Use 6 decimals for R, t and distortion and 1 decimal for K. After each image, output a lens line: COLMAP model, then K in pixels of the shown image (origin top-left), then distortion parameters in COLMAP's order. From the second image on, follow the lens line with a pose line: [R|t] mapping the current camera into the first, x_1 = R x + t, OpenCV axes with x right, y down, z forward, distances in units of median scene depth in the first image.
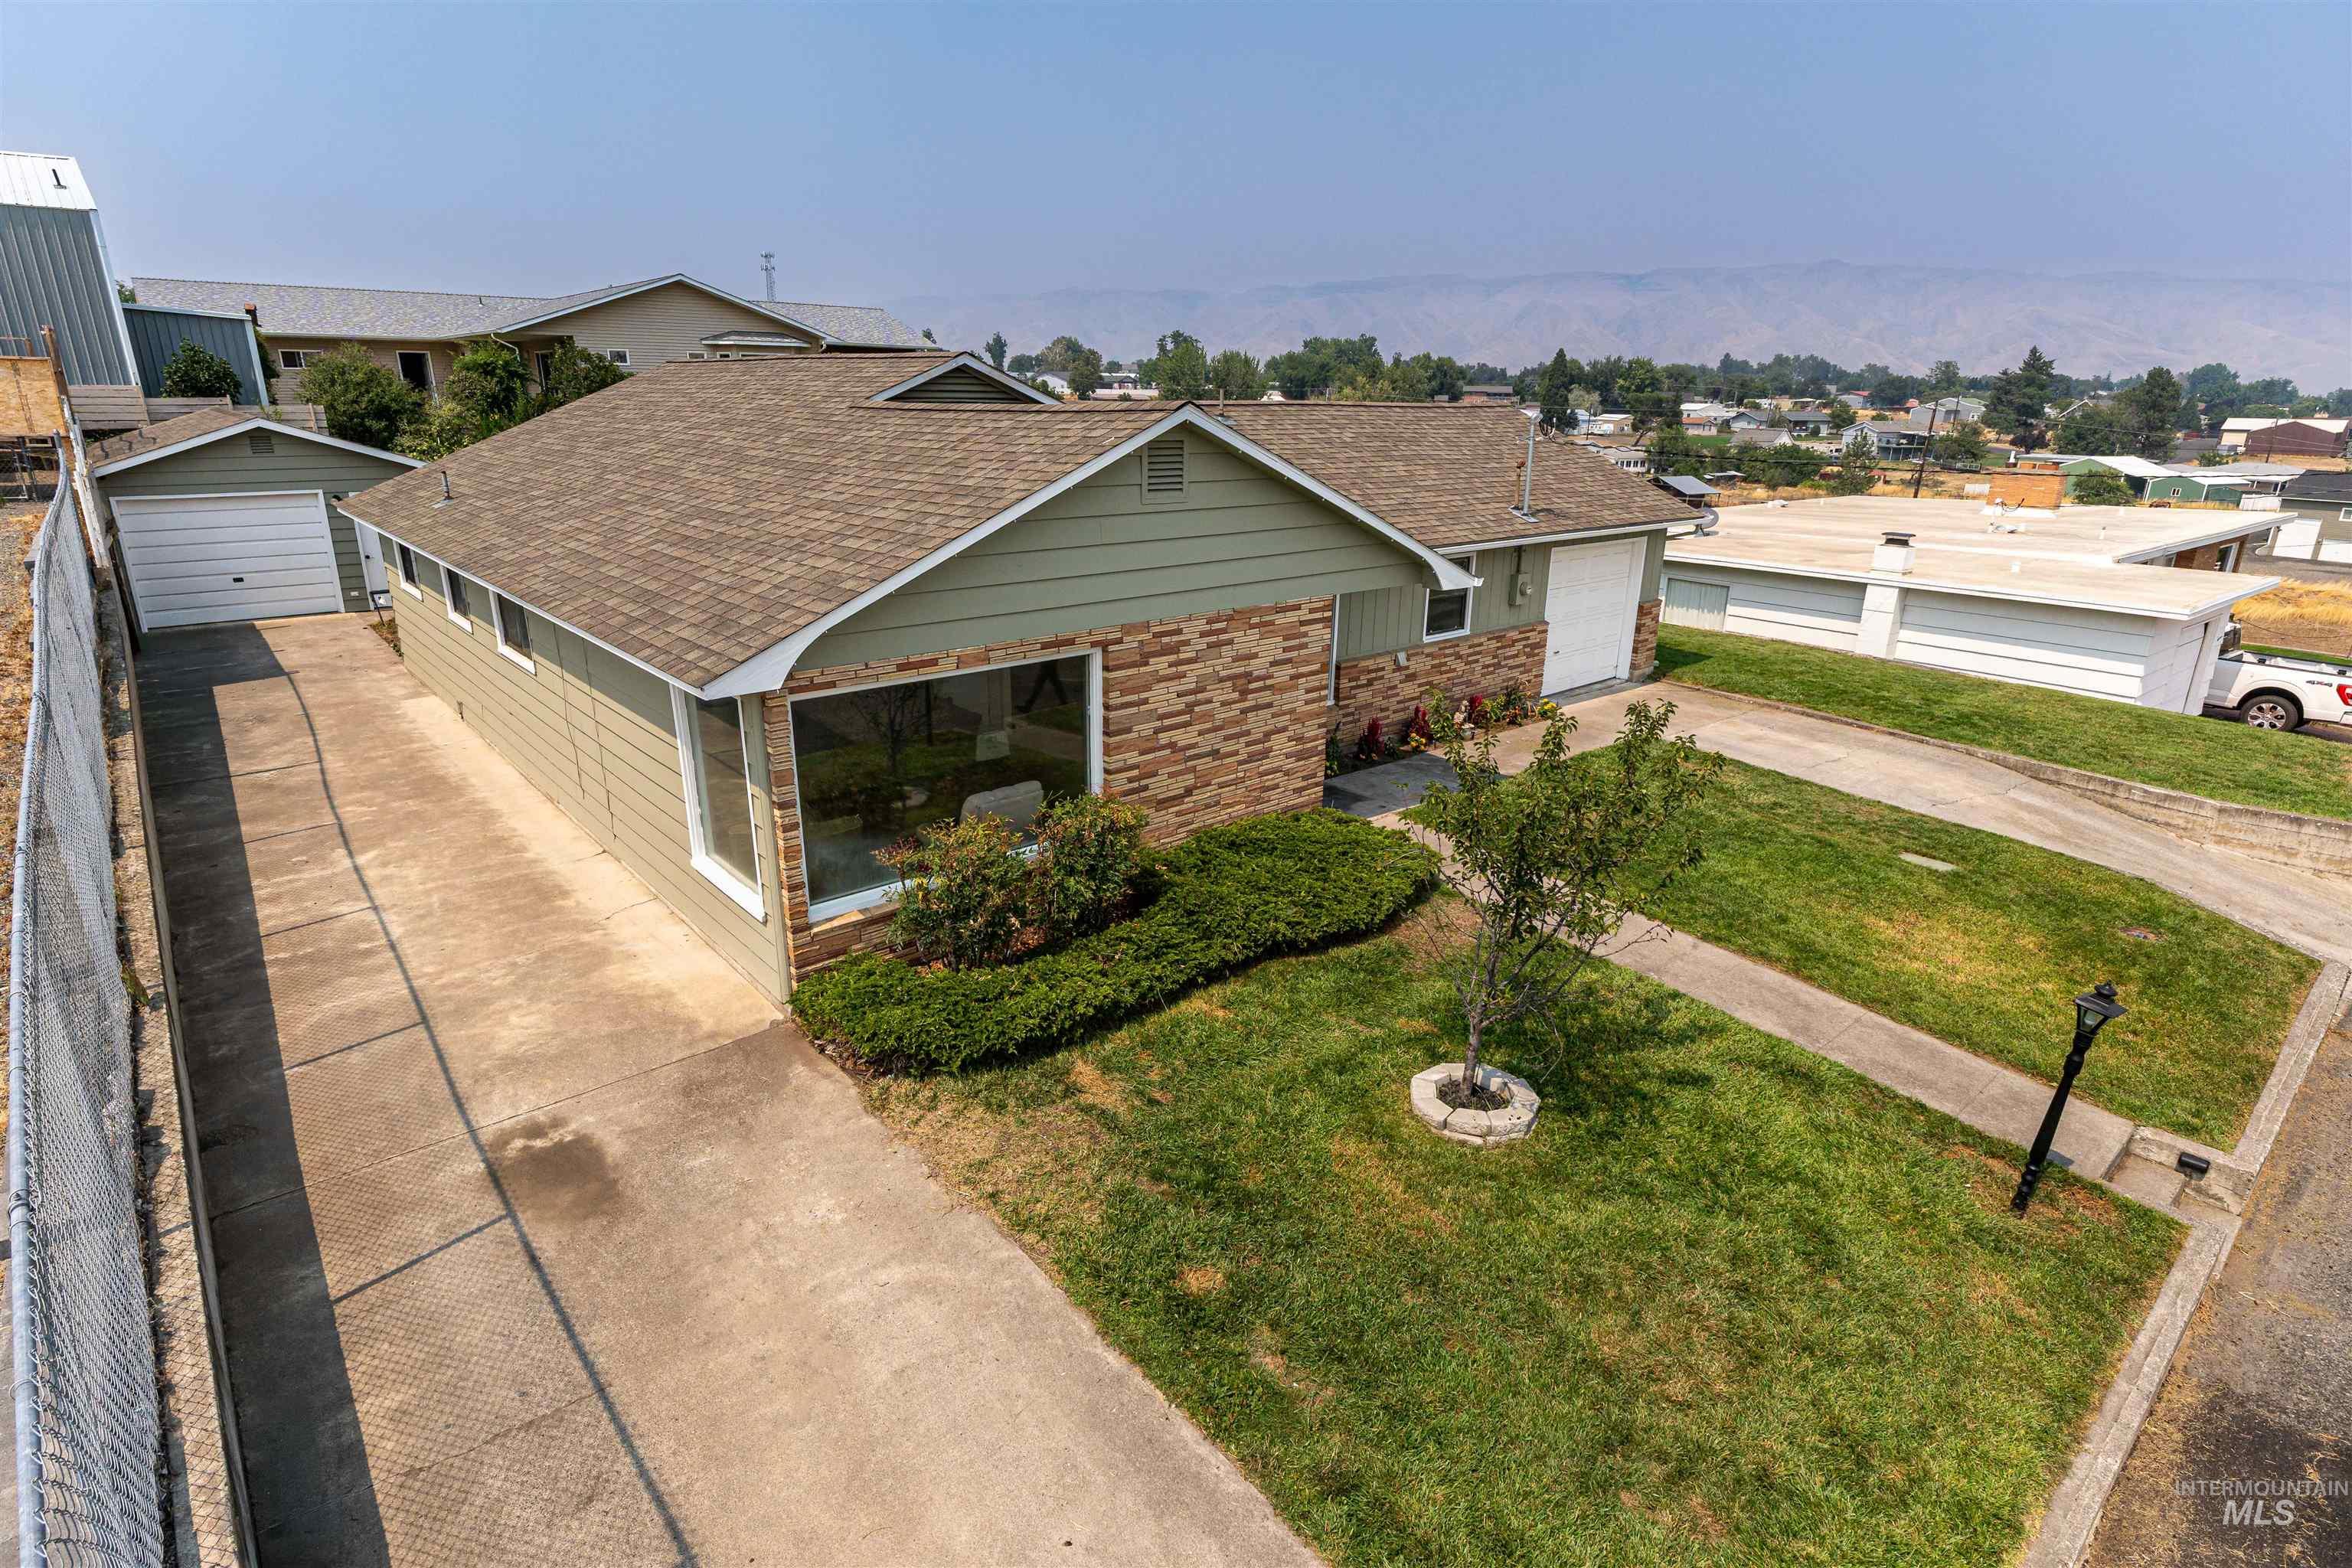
lens RADIAL K [[1186.5, 0, 1176.0], [0, 1186.5, 784.0], [0, 0, 1]] dist [0.001885, -0.000204]
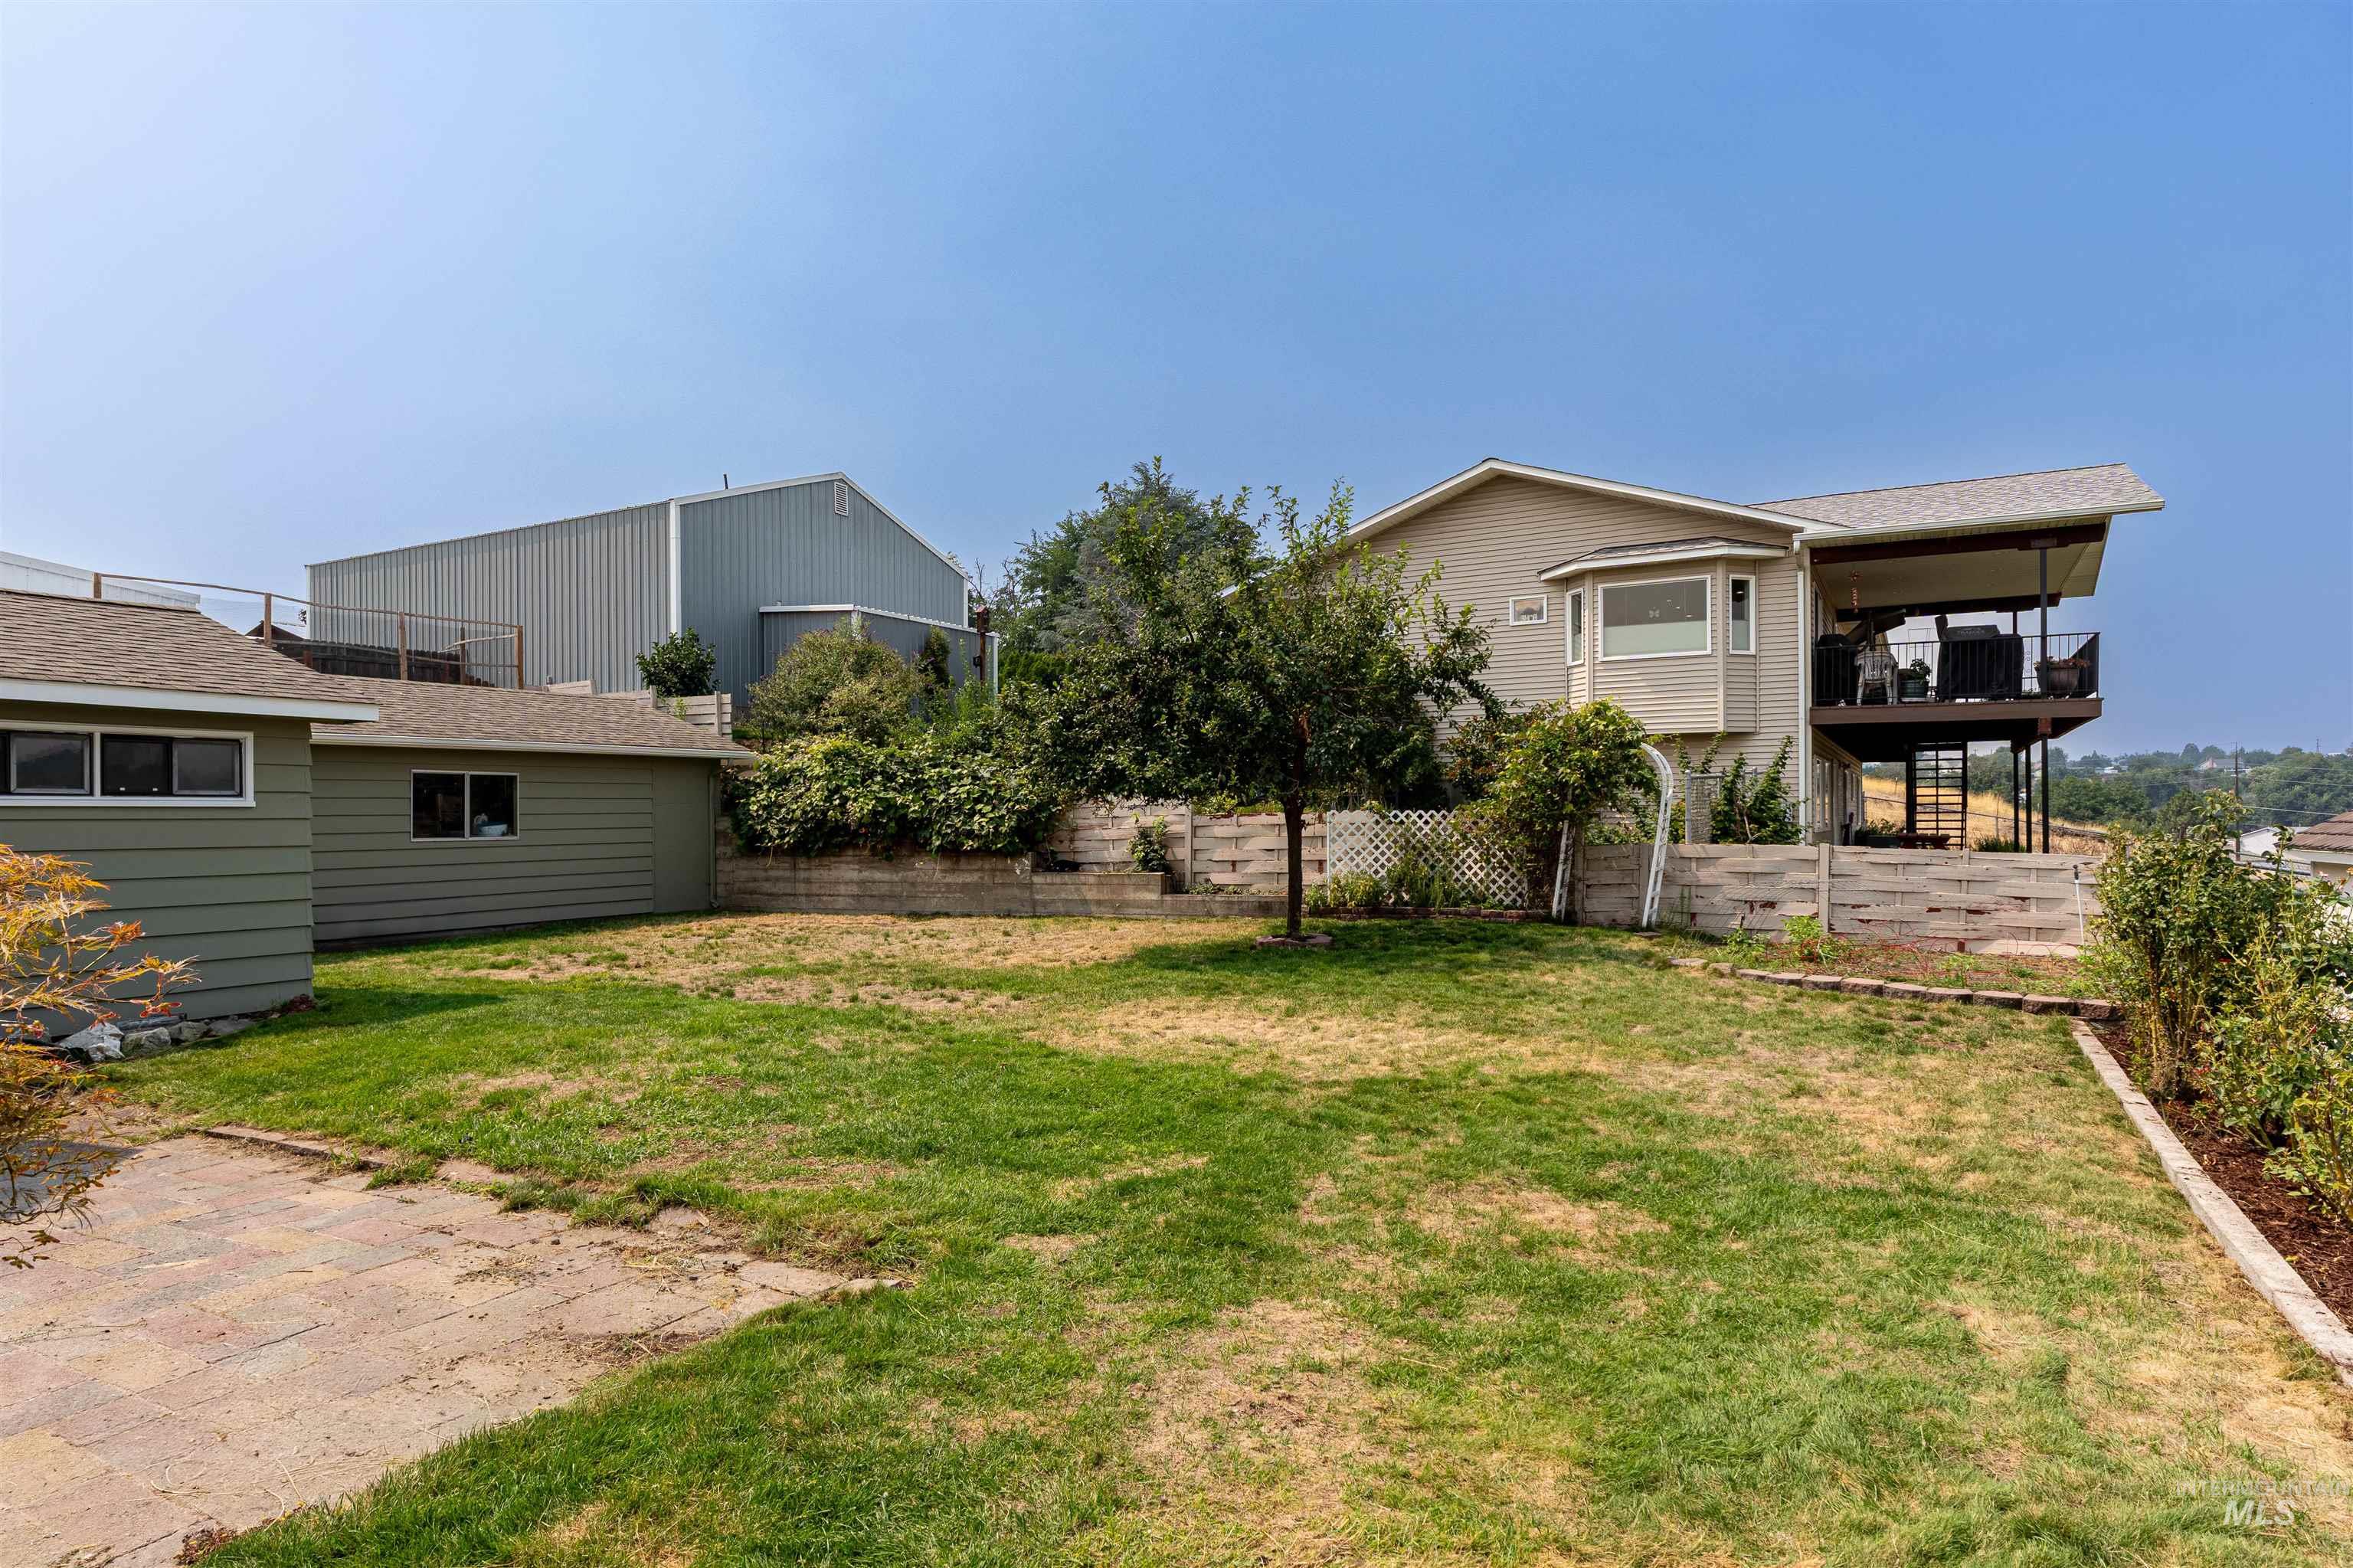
lens RADIAL K [[1331.8, 0, 1131.4], [0, 1331.8, 810.0], [0, 0, 1]] dist [-0.000279, -0.000072]
pose [[0.335598, -0.017095, -0.941850, 0.210811], [-0.283708, 0.951578, -0.118362, -0.386280], [0.898267, 0.306932, 0.314498, 1.701060]]
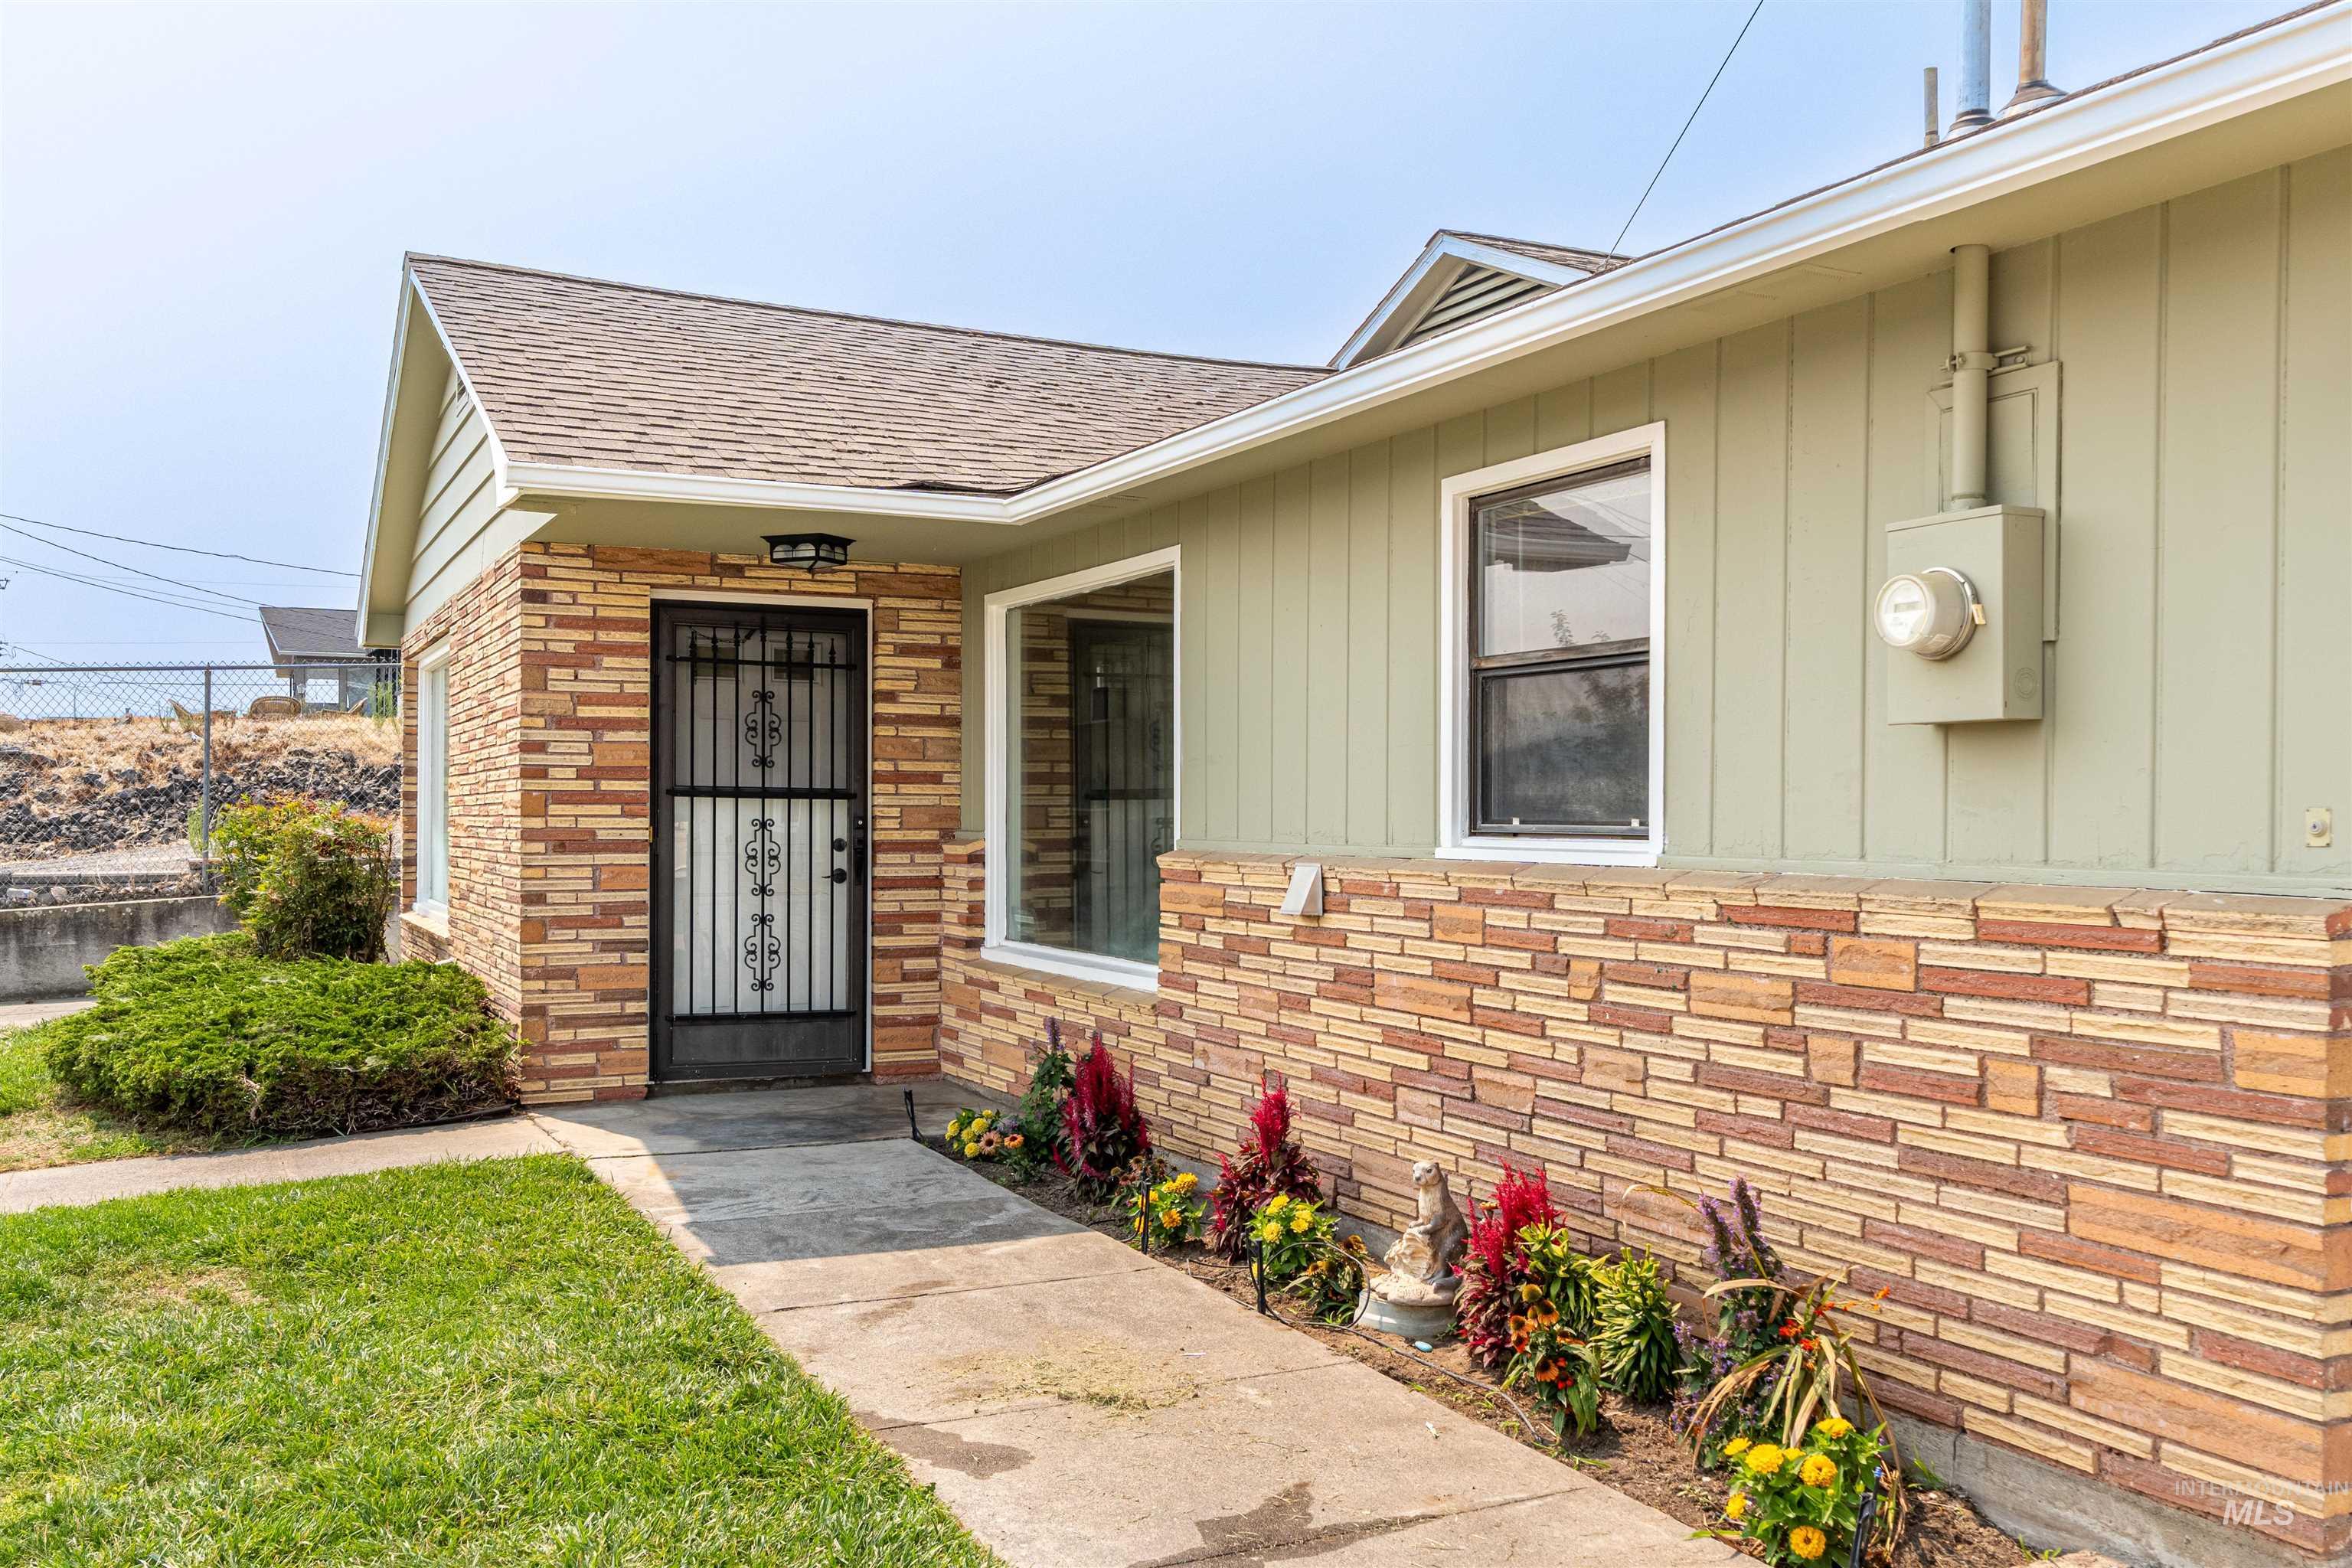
lens RADIAL K [[1997.3, 0, 1185.2], [0, 1997.3, 827.8], [0, 0, 1]] dist [-0.001534, -0.001721]
pose [[-0.245143, -0.002533, -0.969484, 0.544396], [-0.308876, 0.948091, 0.075626, -0.128152], [0.918967, 0.317989, -0.233200, 0.966523]]
